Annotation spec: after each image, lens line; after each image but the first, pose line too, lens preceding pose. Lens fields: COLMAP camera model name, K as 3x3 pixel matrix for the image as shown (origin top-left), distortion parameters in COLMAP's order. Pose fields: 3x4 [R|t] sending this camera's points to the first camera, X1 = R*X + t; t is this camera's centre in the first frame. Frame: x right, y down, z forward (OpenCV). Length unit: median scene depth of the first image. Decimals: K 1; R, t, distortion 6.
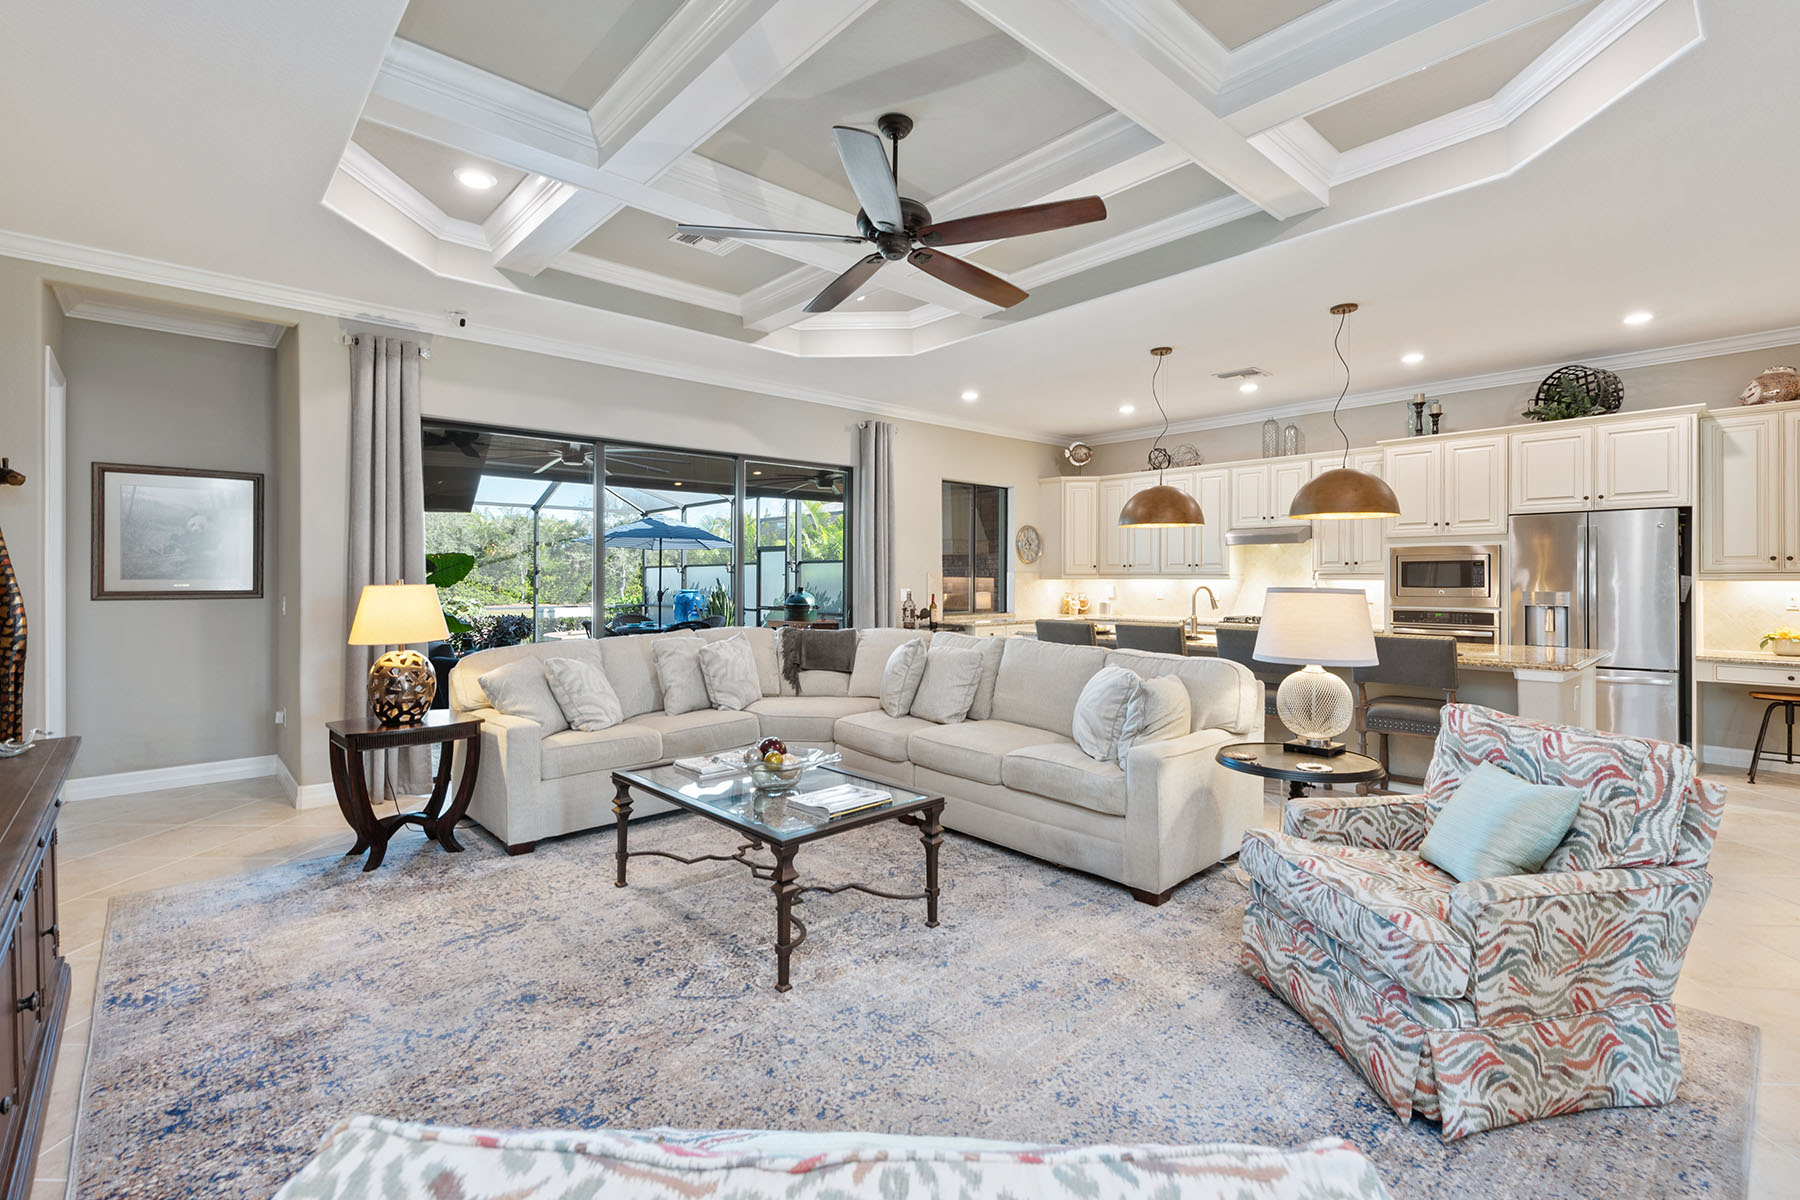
lens RADIAL K [[805.8, 0, 902.8], [0, 805.8, 580.0], [0, 0, 1]] dist [0.012762, -0.001269]
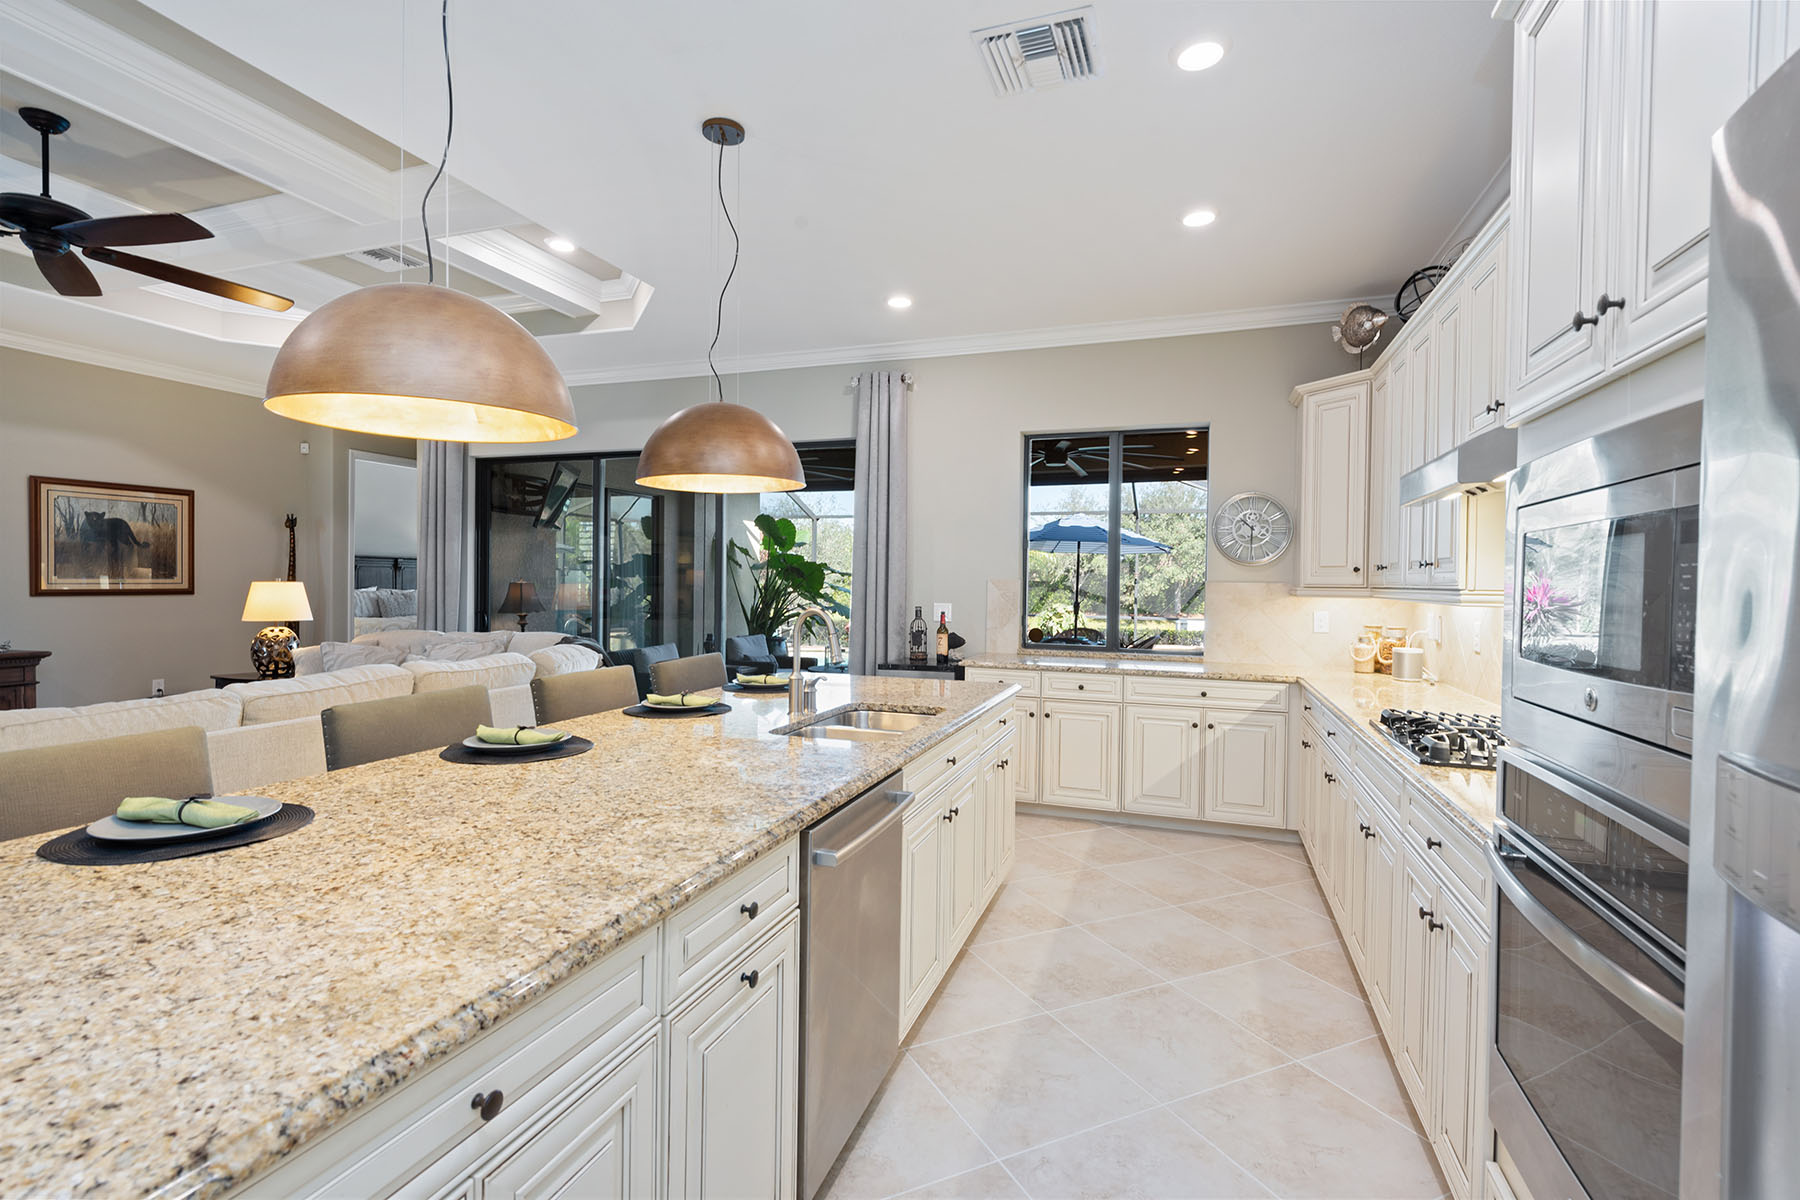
lens RADIAL K [[829.7, 0, 895.4], [0, 829.7, 592.3], [0, 0, 1]] dist [0.021837, -0.008174]
pose [[0.467137, 0.019297, -0.883974, 0.837159], [-0.016616, 0.999777, 0.013044, -0.009163], [0.884029, 0.008595, 0.467354, 0.859272]]
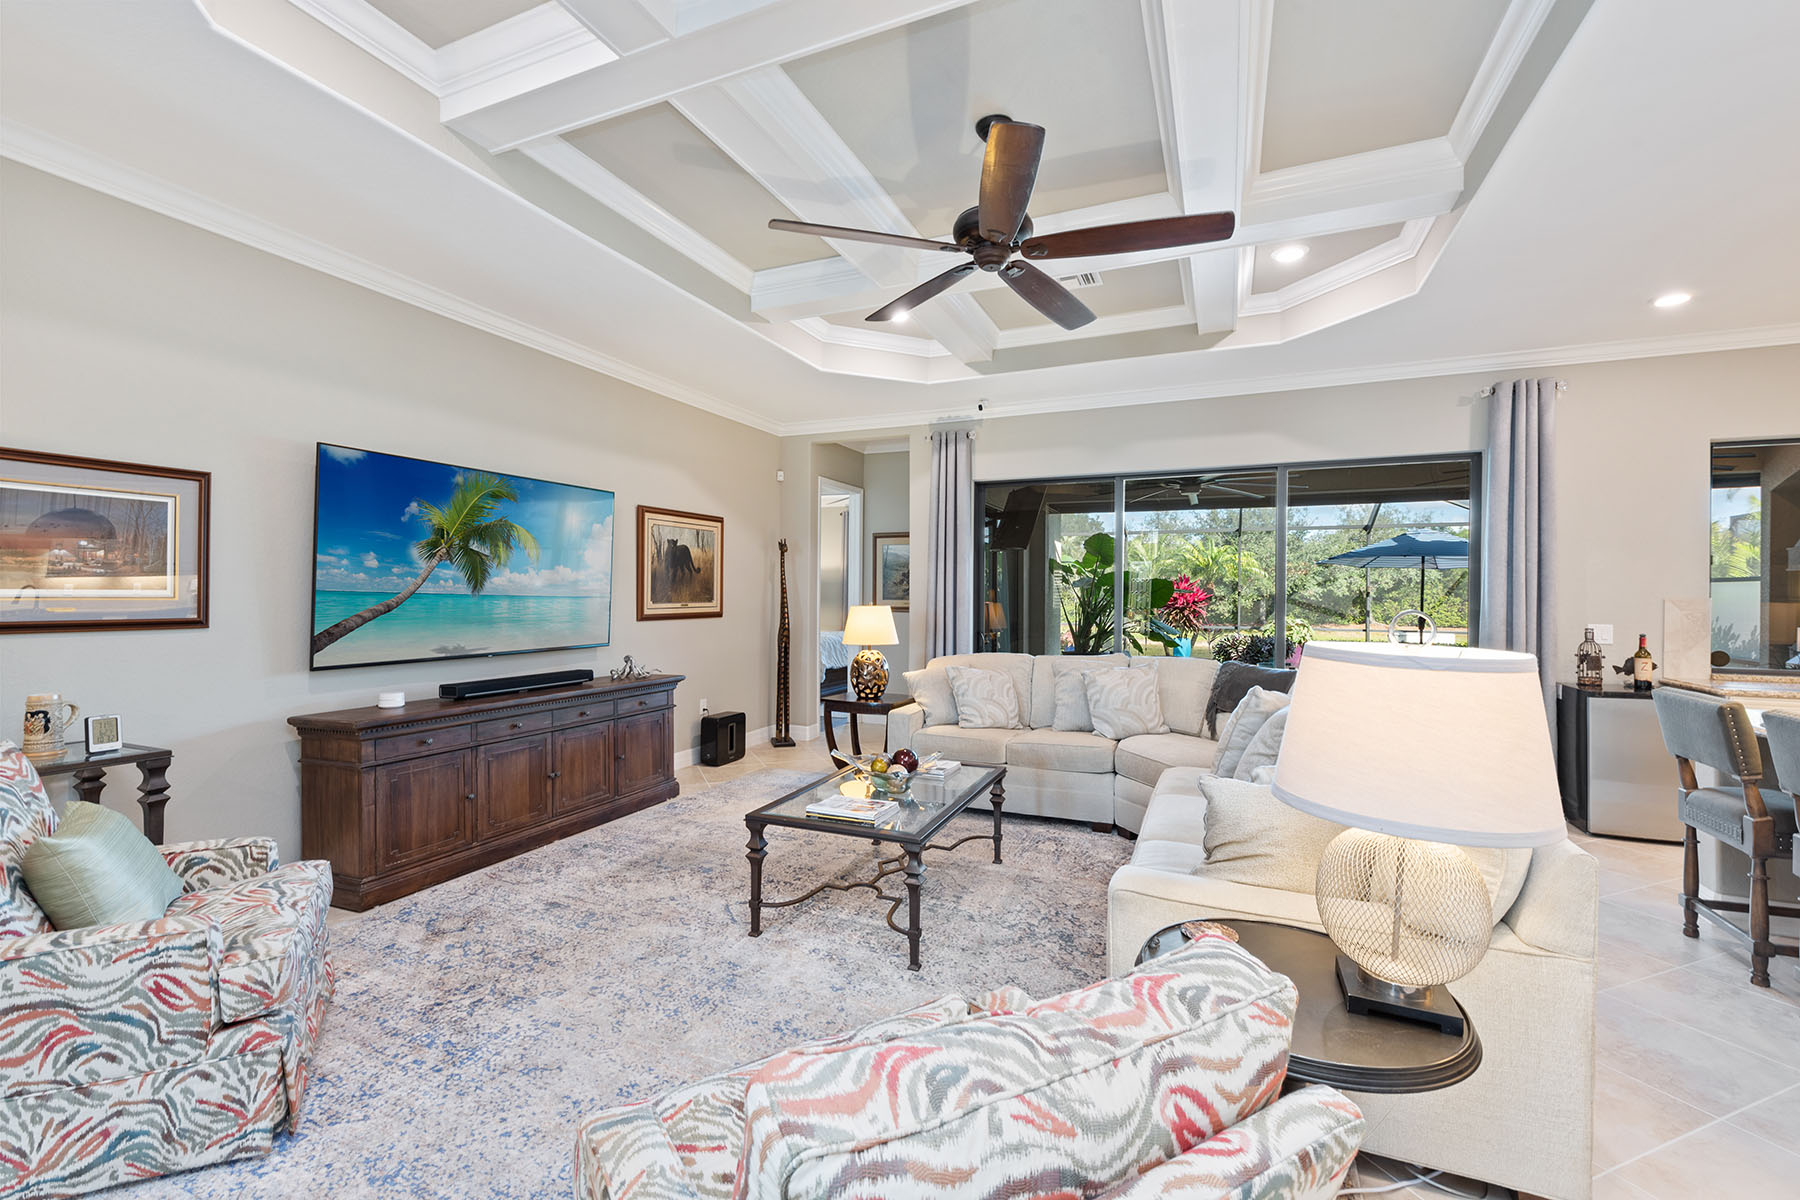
lens RADIAL K [[759.8, 0, 900.0], [0, 759.8, 600.0], [0, 0, 1]] dist [0.001911, 0.000006]
pose [[0.408323, 0.009684, -0.912786, 0.451821], [-0.009124, 0.999937, 0.006527, -0.009618], [0.912792, 0.005663, 0.408385, 0.322380]]
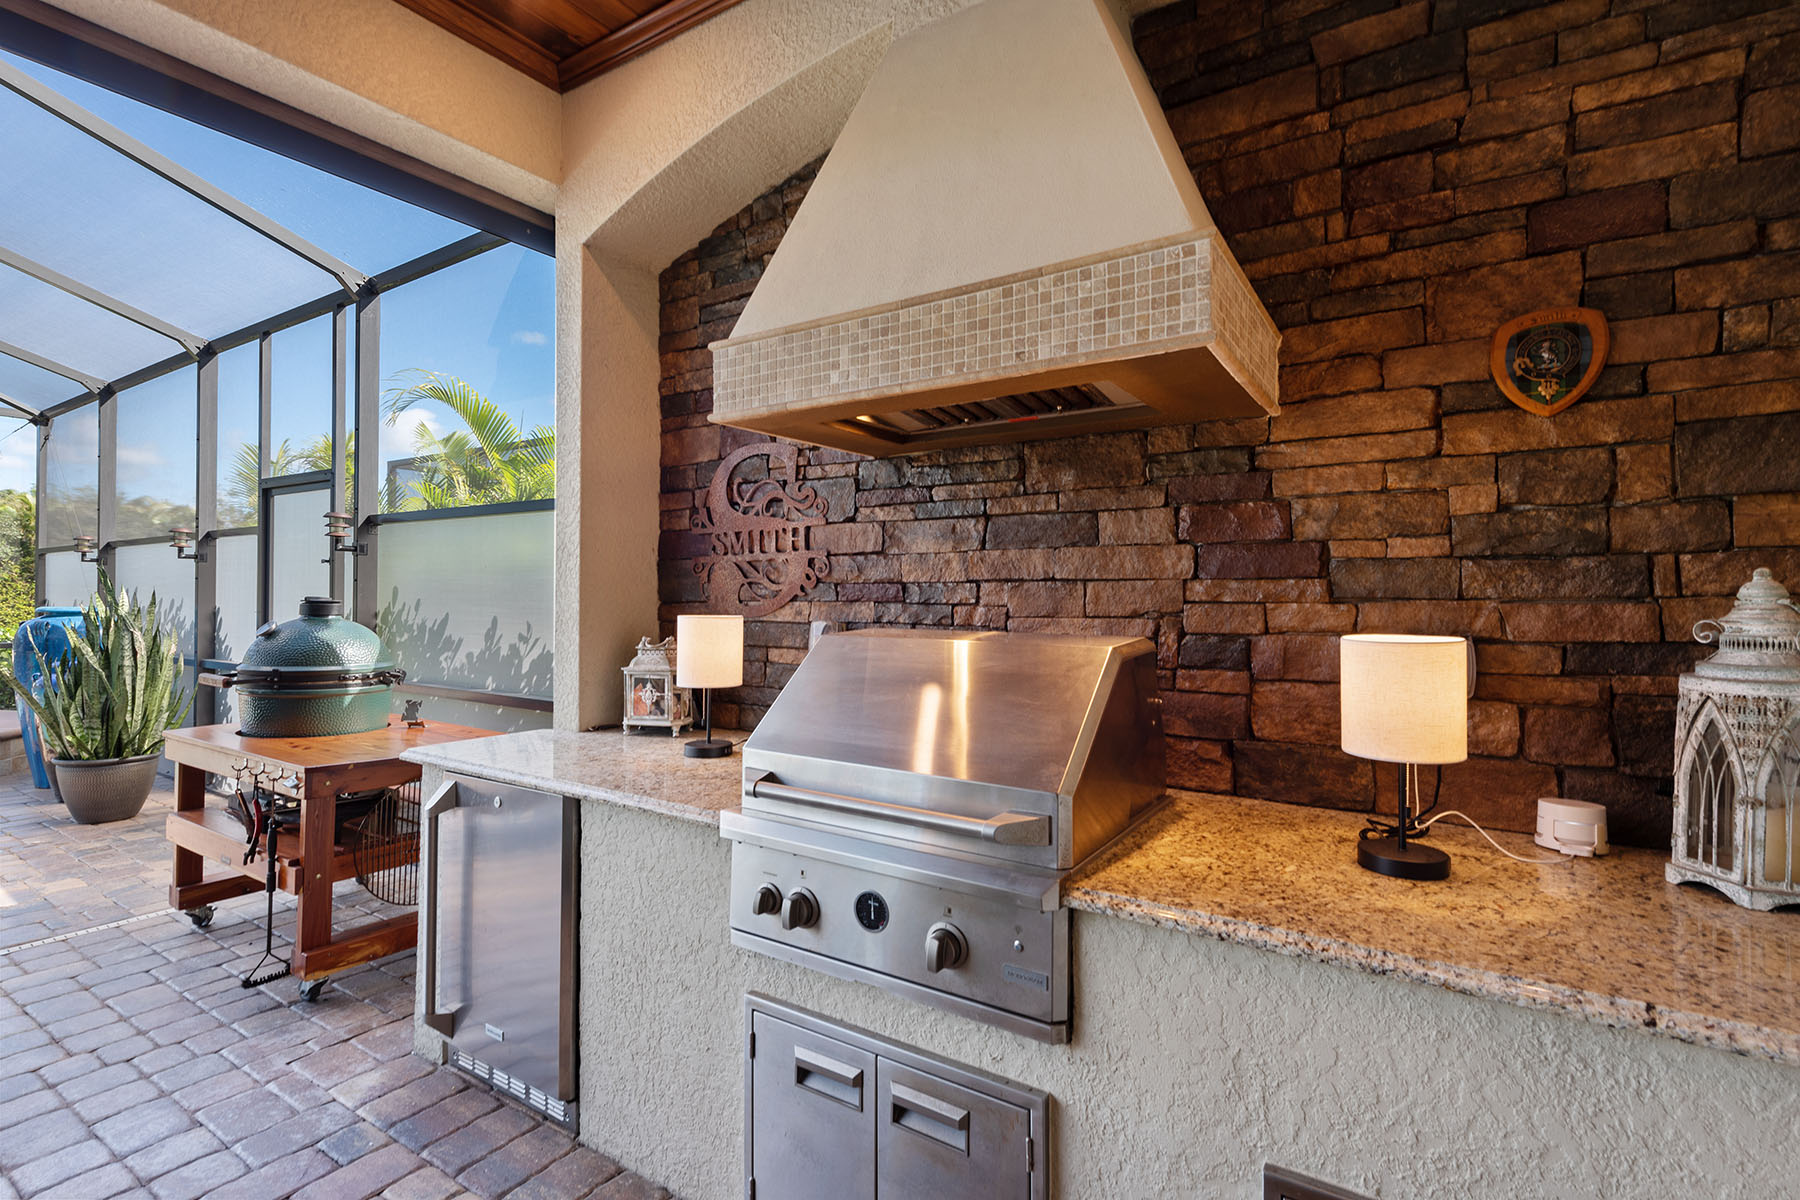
lens RADIAL K [[829.7, 0, 895.4], [0, 829.7, 592.3], [0, 0, 1]] dist [0.021837, -0.008174]
pose [[0.968121, 0.006369, 0.250403, -0.034411], [-0.004827, 0.999965, -0.006769, 0.016389], [-0.250437, 0.005345, 0.968118, 1.560100]]
